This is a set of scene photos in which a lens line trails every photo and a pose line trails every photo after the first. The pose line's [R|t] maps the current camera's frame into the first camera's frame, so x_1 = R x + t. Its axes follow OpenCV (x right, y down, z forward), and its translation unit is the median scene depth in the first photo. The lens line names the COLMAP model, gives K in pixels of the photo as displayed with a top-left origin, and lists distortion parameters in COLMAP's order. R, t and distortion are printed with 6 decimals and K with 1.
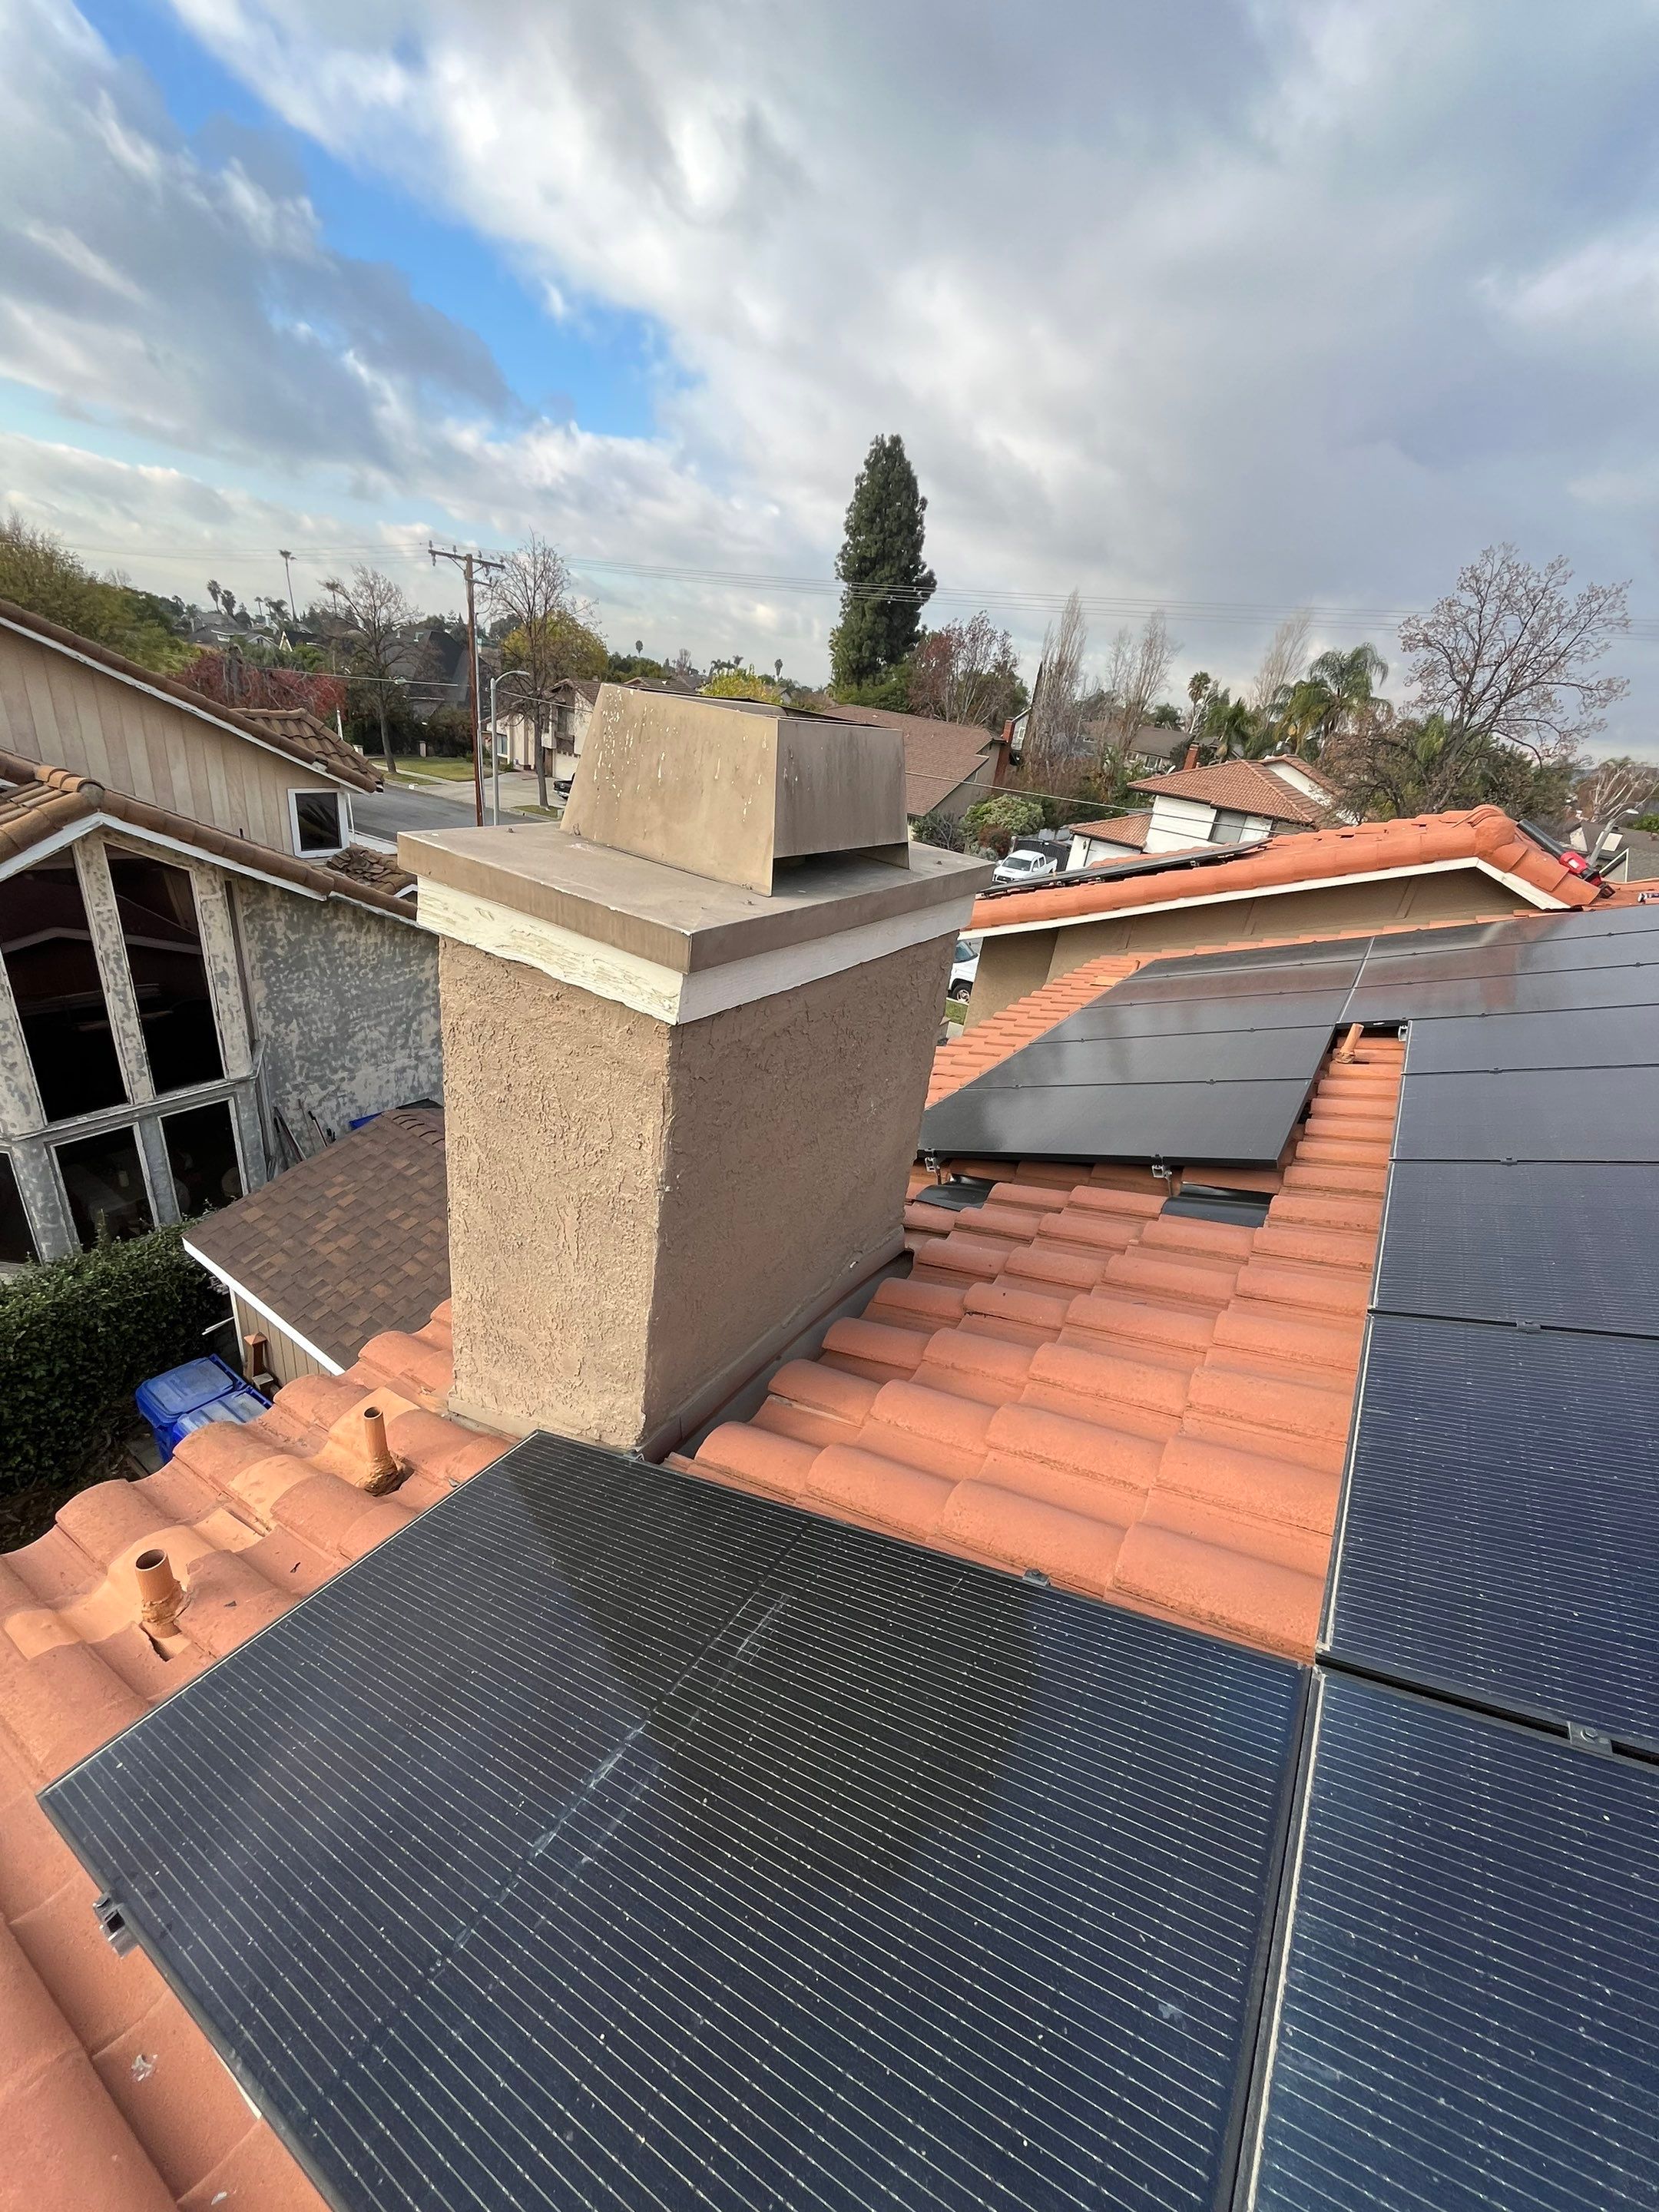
lens RADIAL K [[897.3, 0, 830.3], [0, 897.3, 1101.1], [0, 0, 1]] dist [-0.008223, 0.000706]
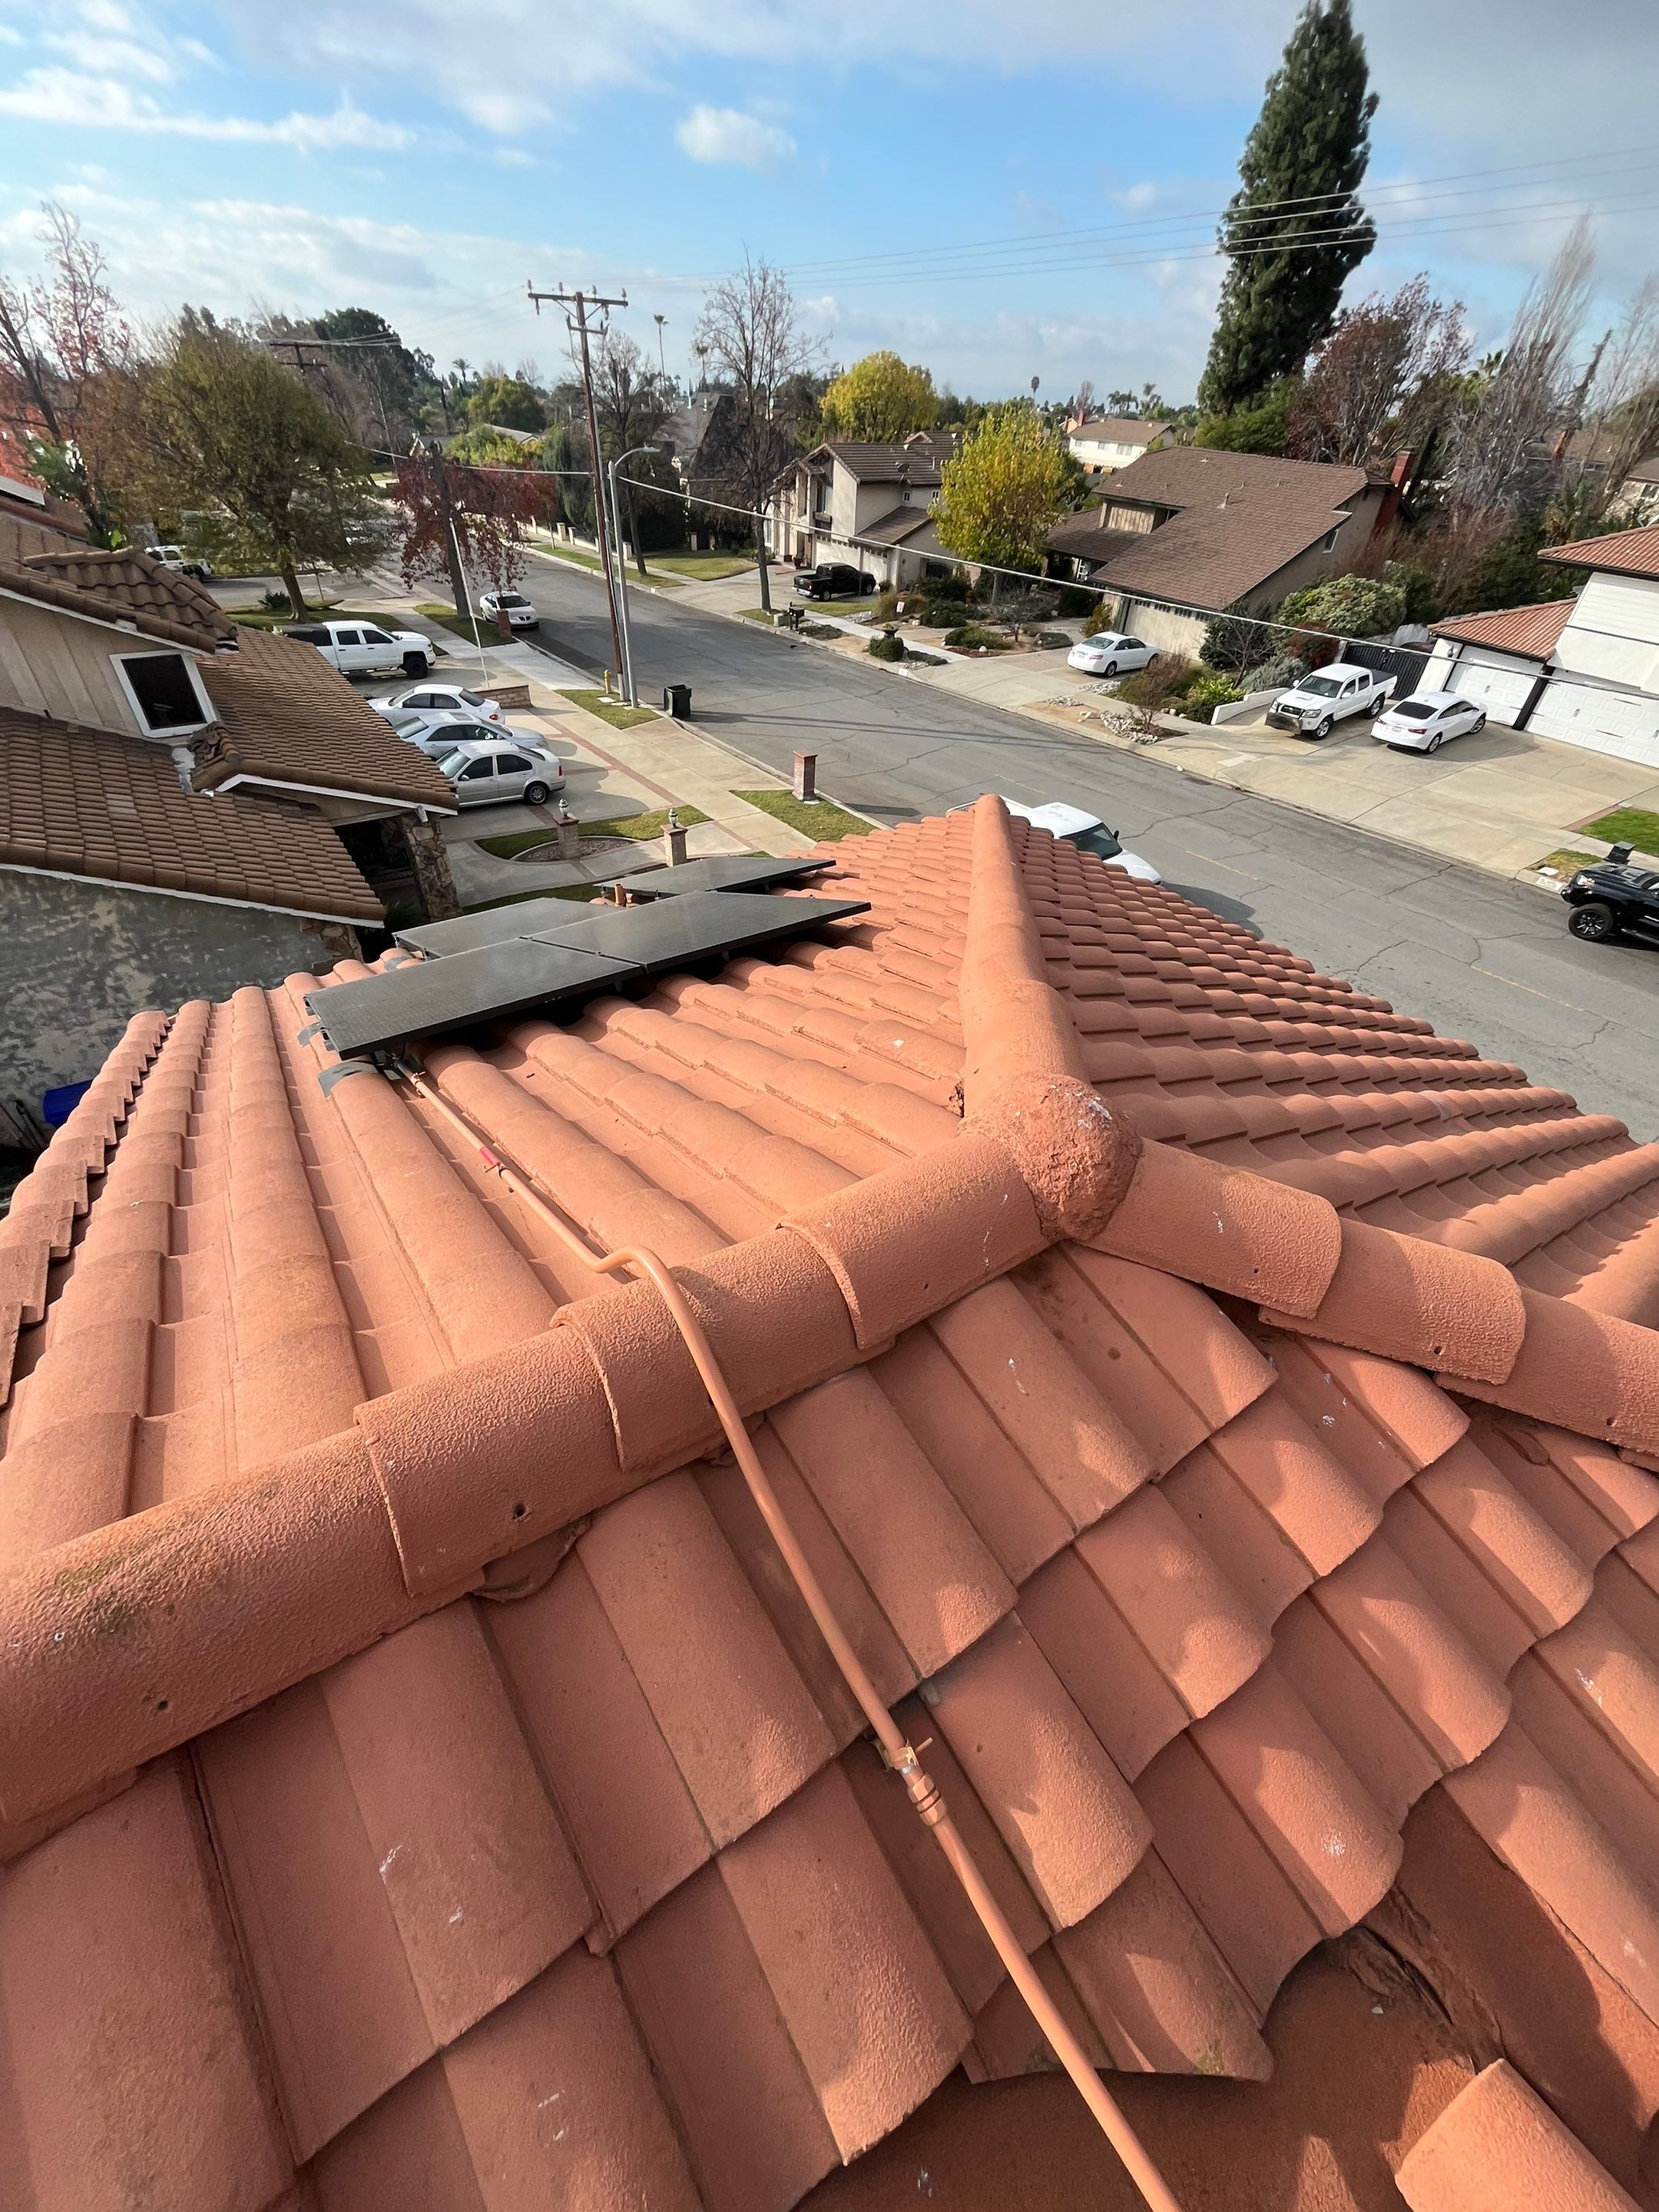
lens RADIAL K [[897.3, 0, 830.3], [0, 897.3, 1101.1], [0, 0, 1]] dist [-0.008223, 0.000706]
pose [[0.923404, 0.159069, -0.349317, 0.470010], [-0.083749, 0.971654, 0.221077, -0.225658], [0.374581, -0.174888, 0.910551, 0.513502]]
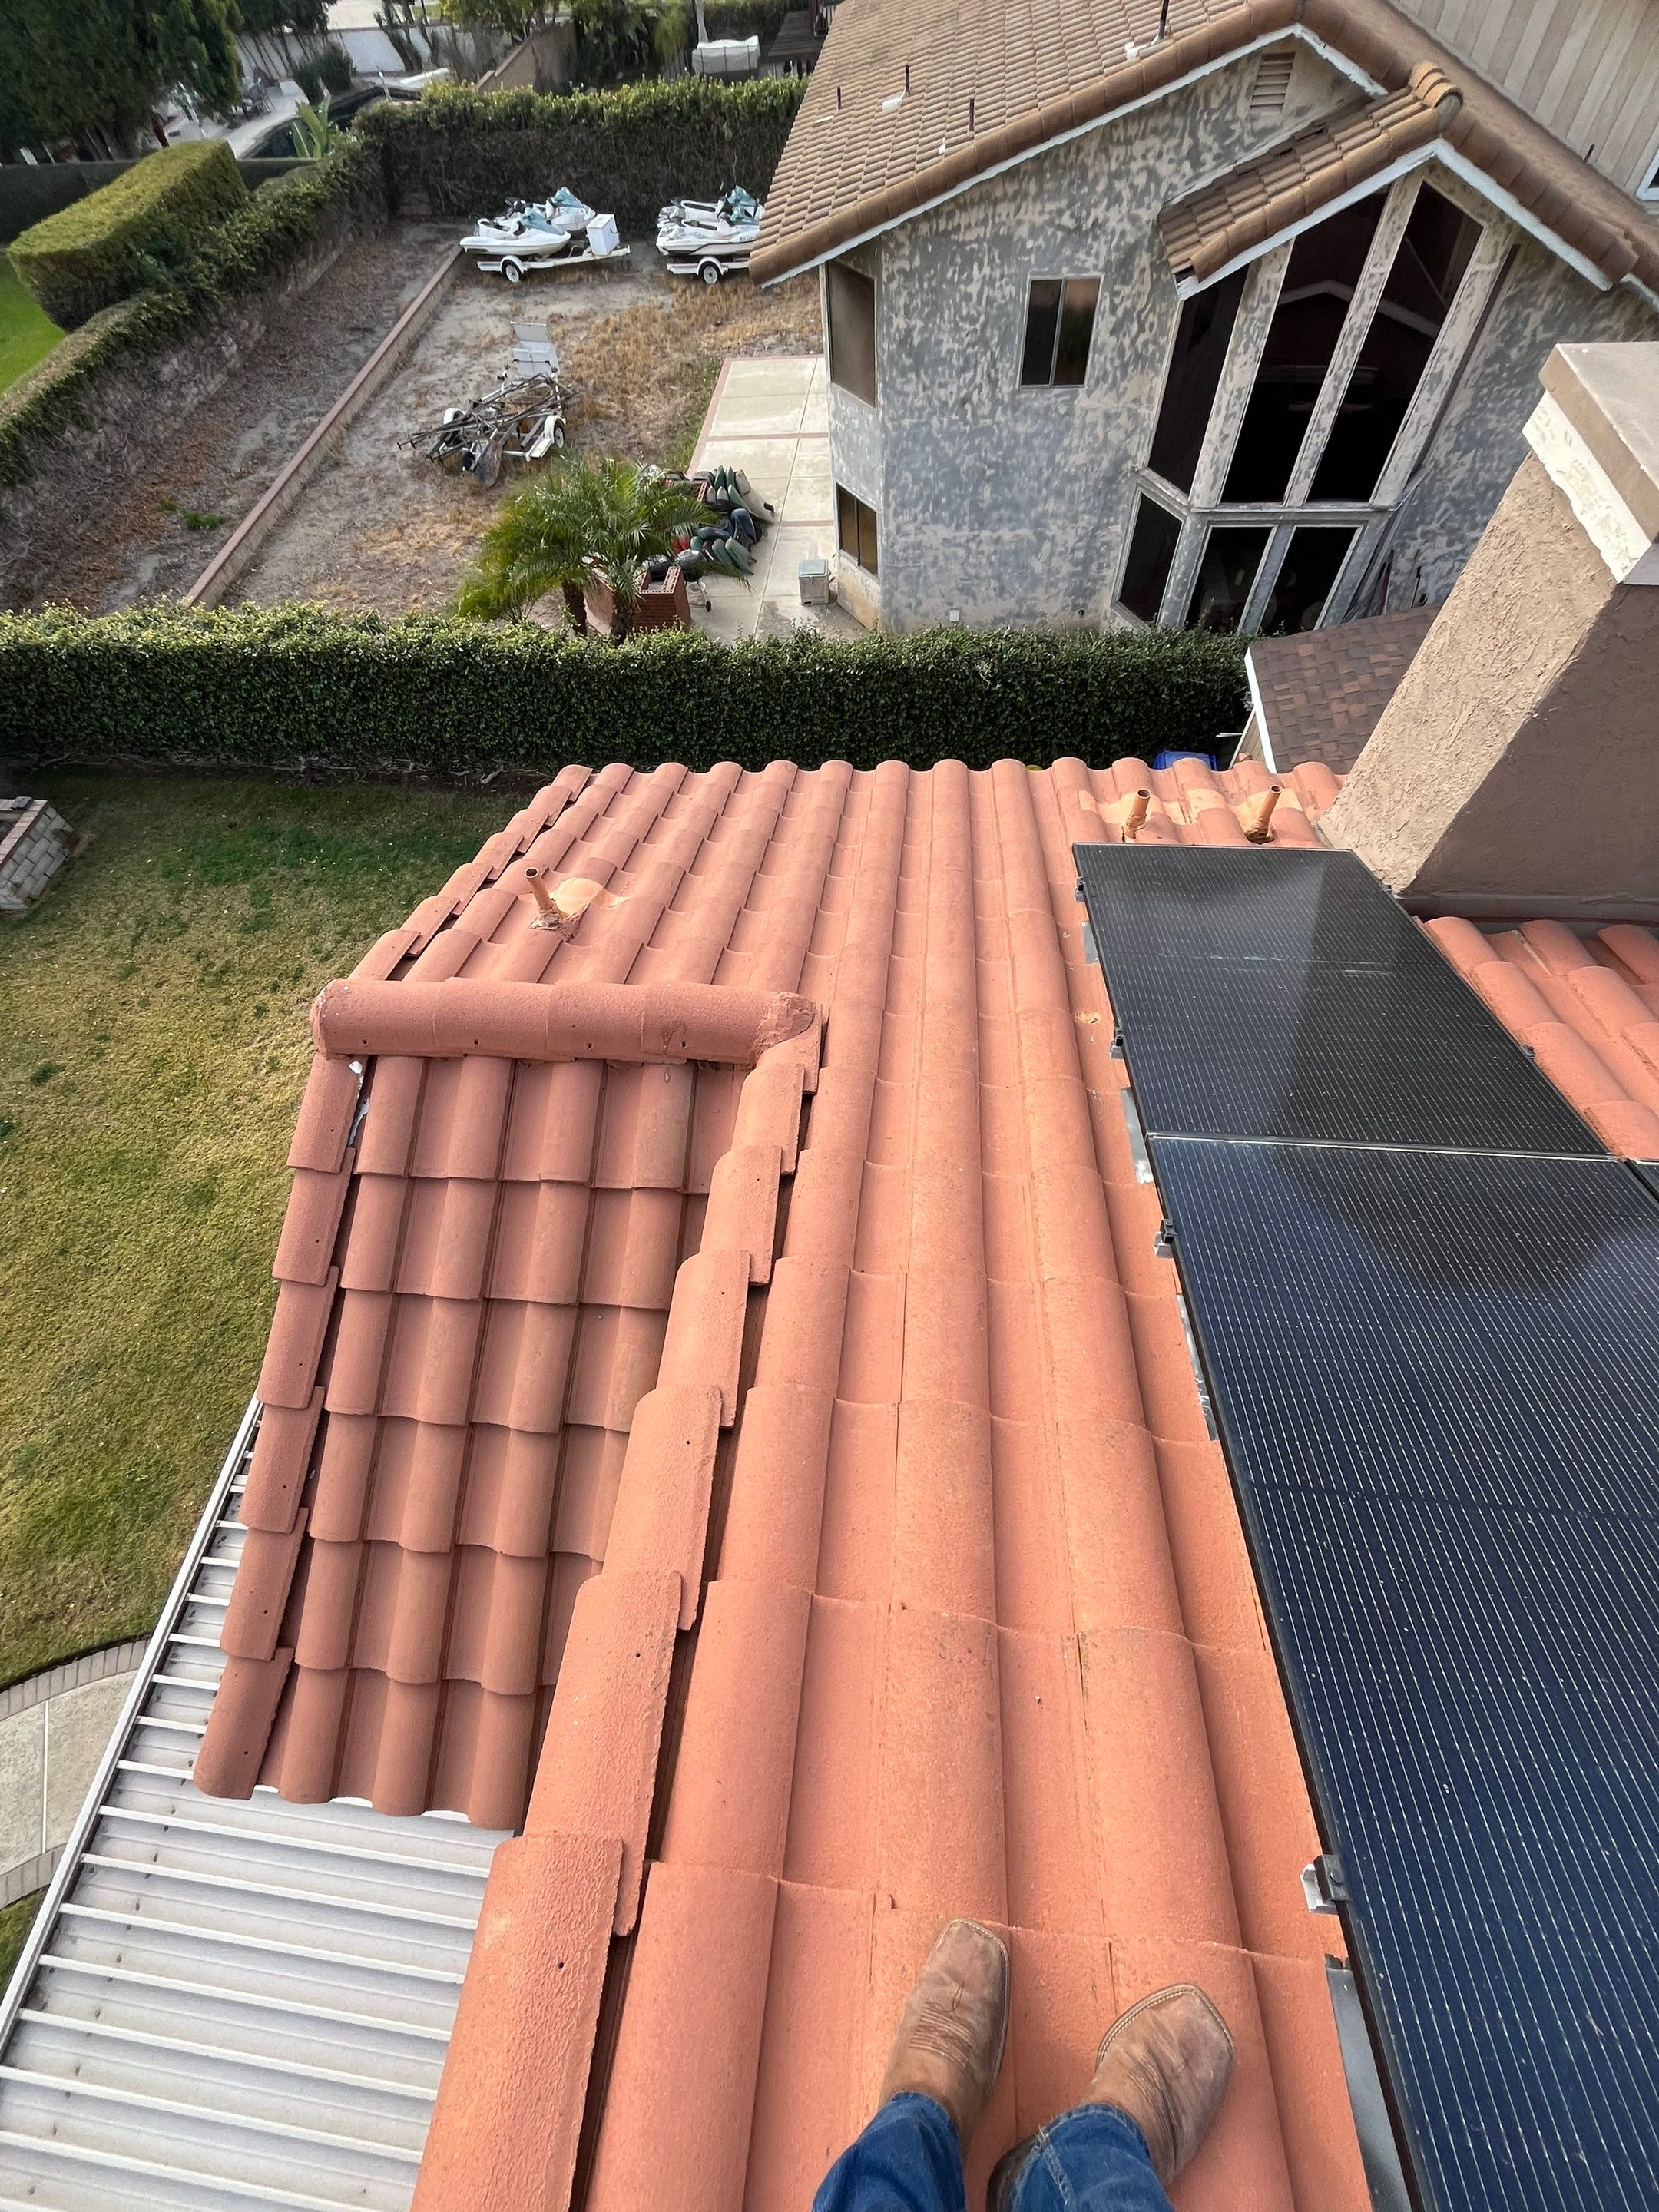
lens RADIAL K [[897.3, 0, 830.3], [0, 897.3, 1101.1], [0, 0, 1]] dist [-0.008223, 0.000706]
pose [[0.451656, 0.676595, -0.581571, 0.069785], [-0.271923, 0.725224, 0.632541, -0.005611], [0.849744, -0.127549, 0.511534, -0.089358]]
